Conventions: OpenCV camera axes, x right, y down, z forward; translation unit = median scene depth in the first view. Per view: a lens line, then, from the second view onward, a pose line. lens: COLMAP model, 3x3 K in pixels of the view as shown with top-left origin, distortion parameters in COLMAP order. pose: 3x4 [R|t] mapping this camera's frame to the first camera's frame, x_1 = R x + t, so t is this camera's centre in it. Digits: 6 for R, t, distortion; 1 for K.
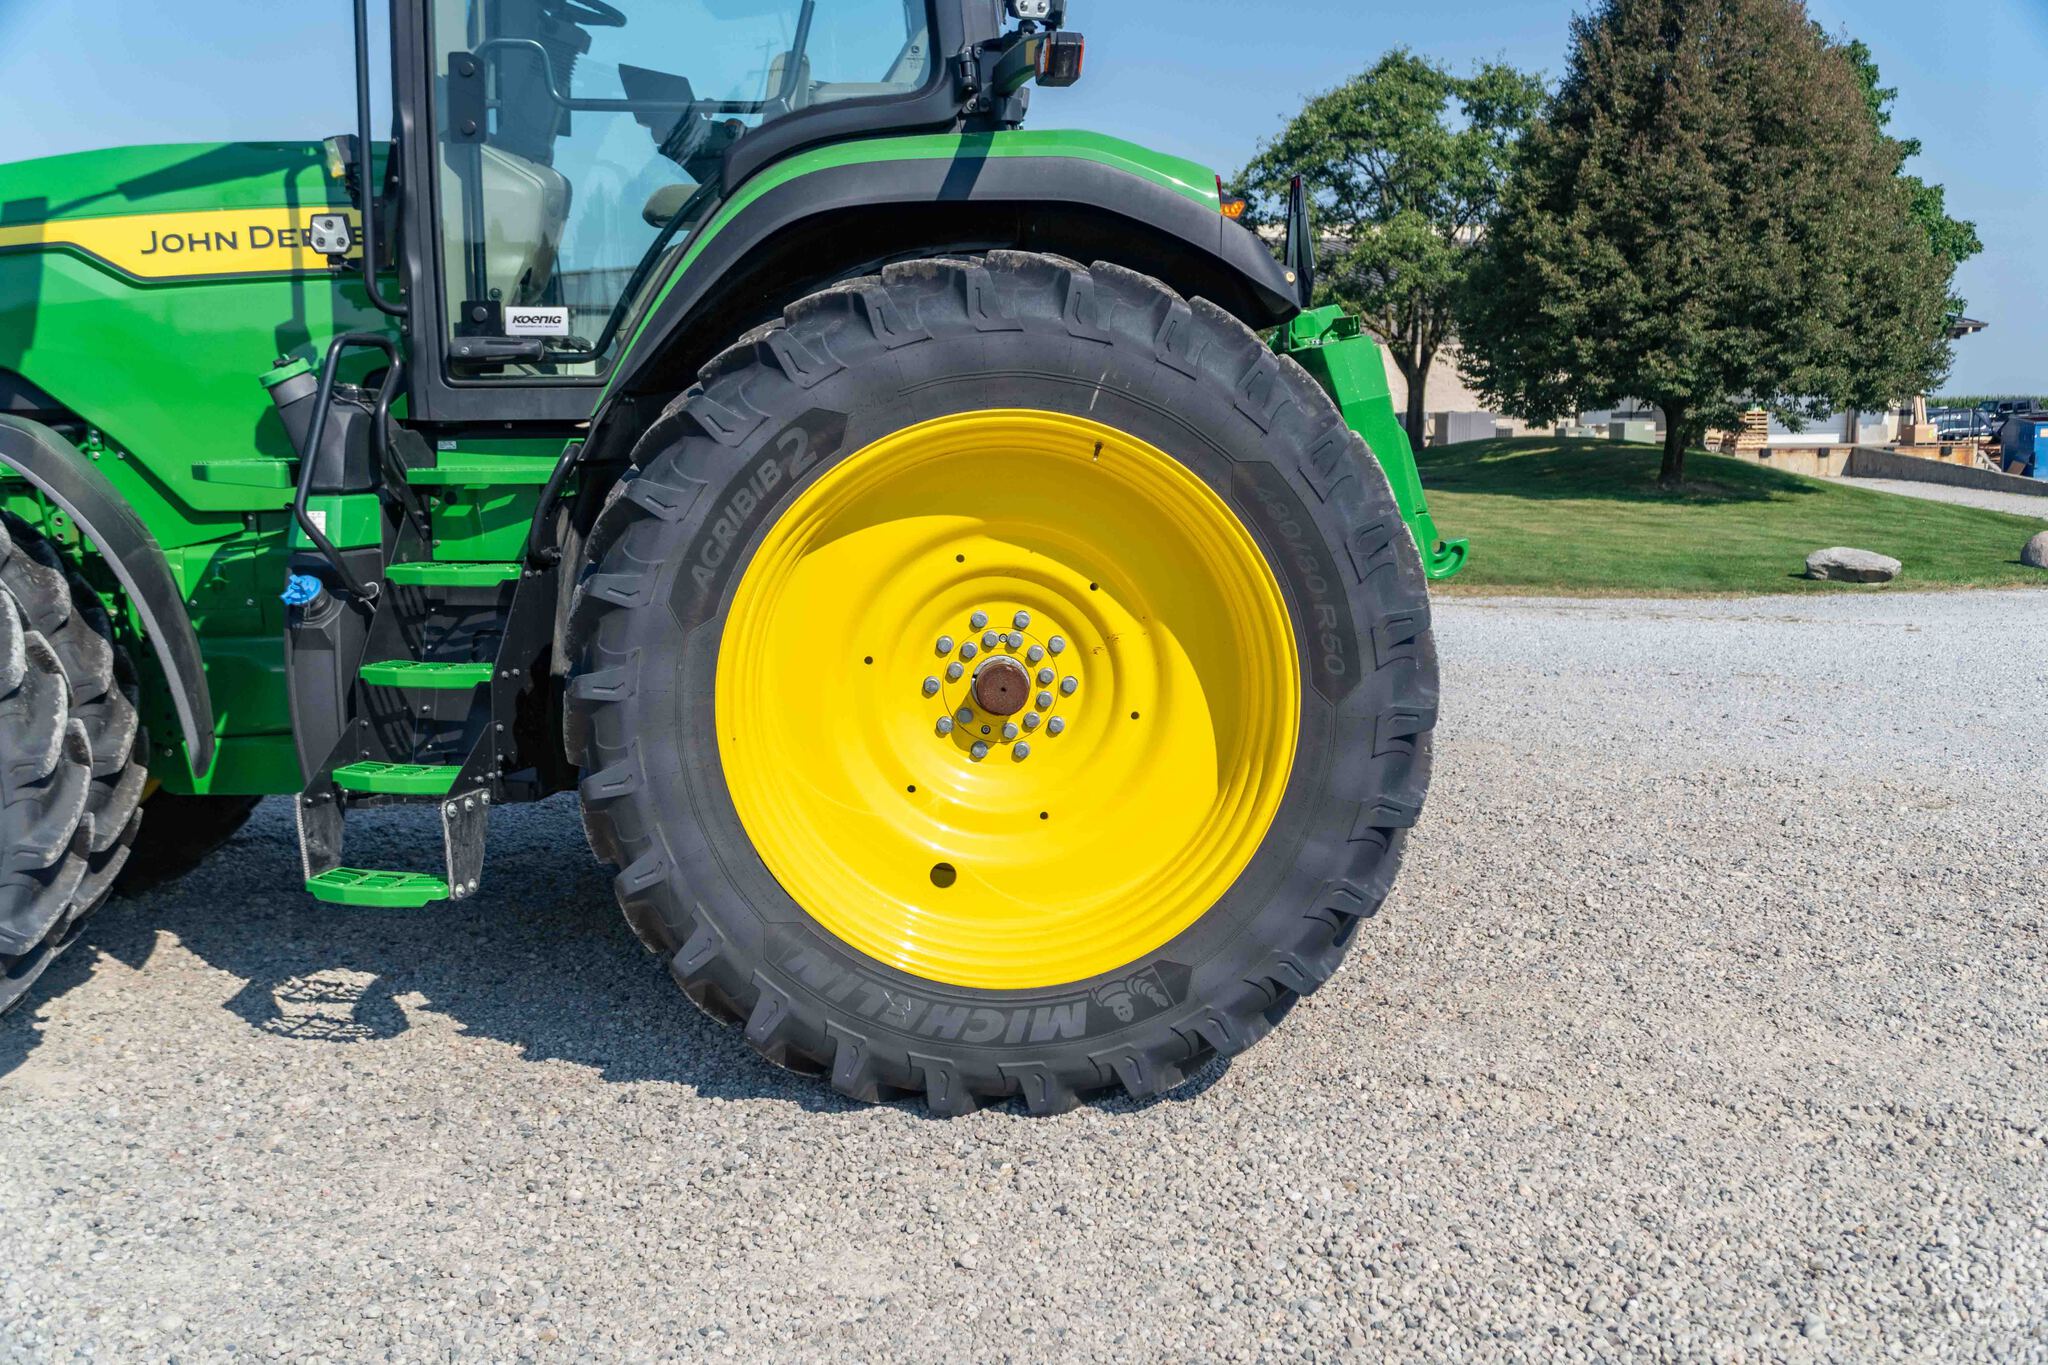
lens RADIAL K [[1830.5, 0, 1021.0], [0, 1830.5, 622.1], [0, 0, 1]] dist [0.013590, 0.160273]
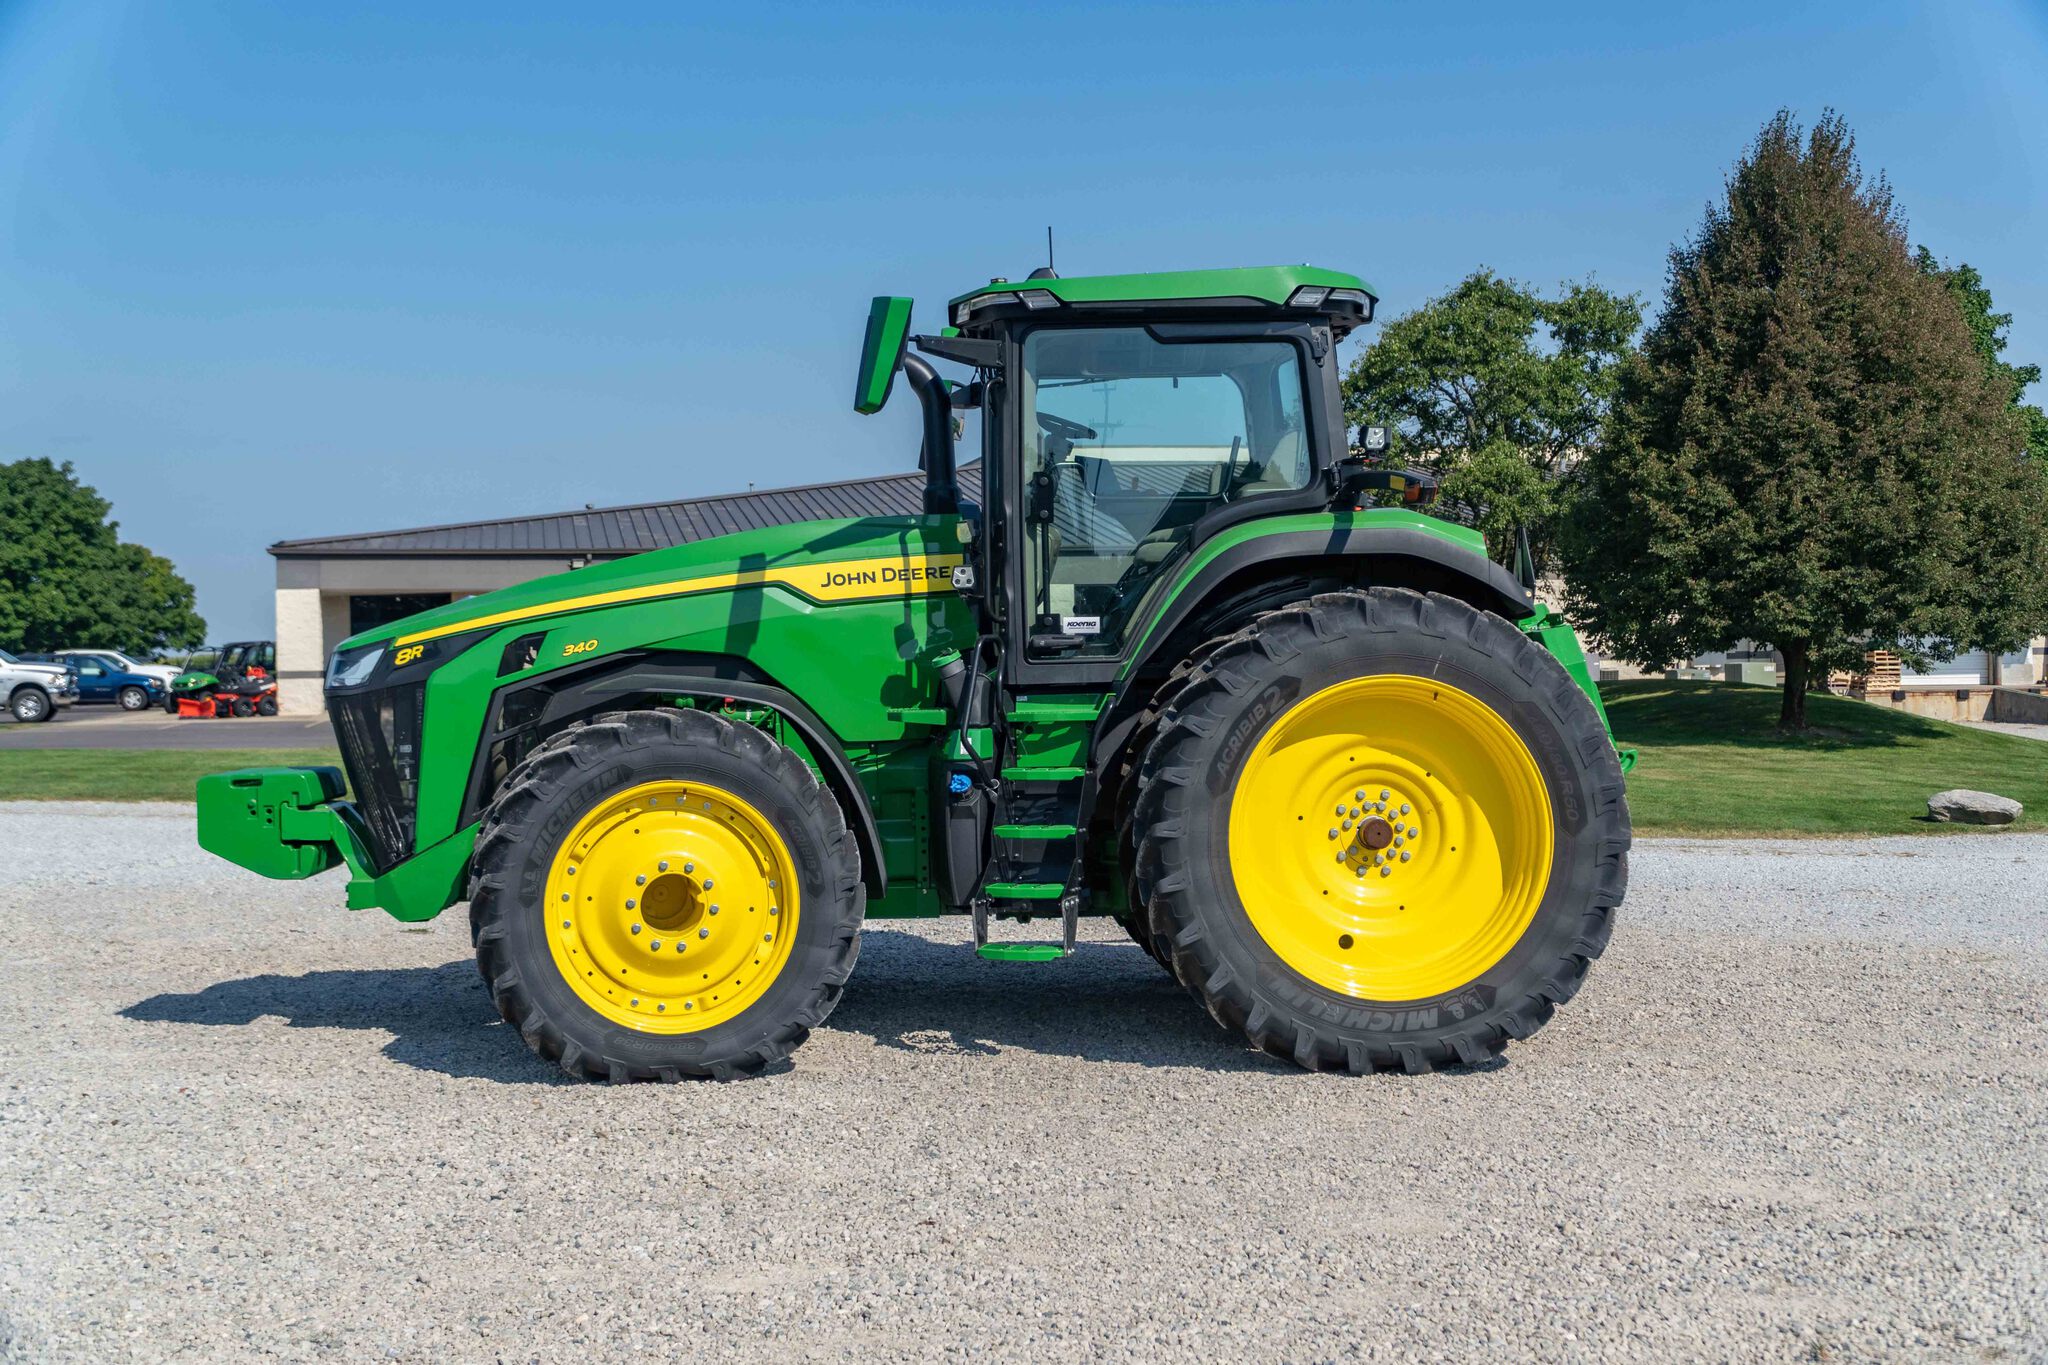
lens RADIAL K [[2058.9, 0, 1063.9], [0, 2058.9, 708.8], [0, 0, 1]] dist [0.068991, -0.024617]
pose [[0.999938, -0.011135, -0.000917, -0.249061], [0.011008, 0.995900, -0.089792, 0.074208], [0.001913, 0.089776, 0.995960, -0.788230]]
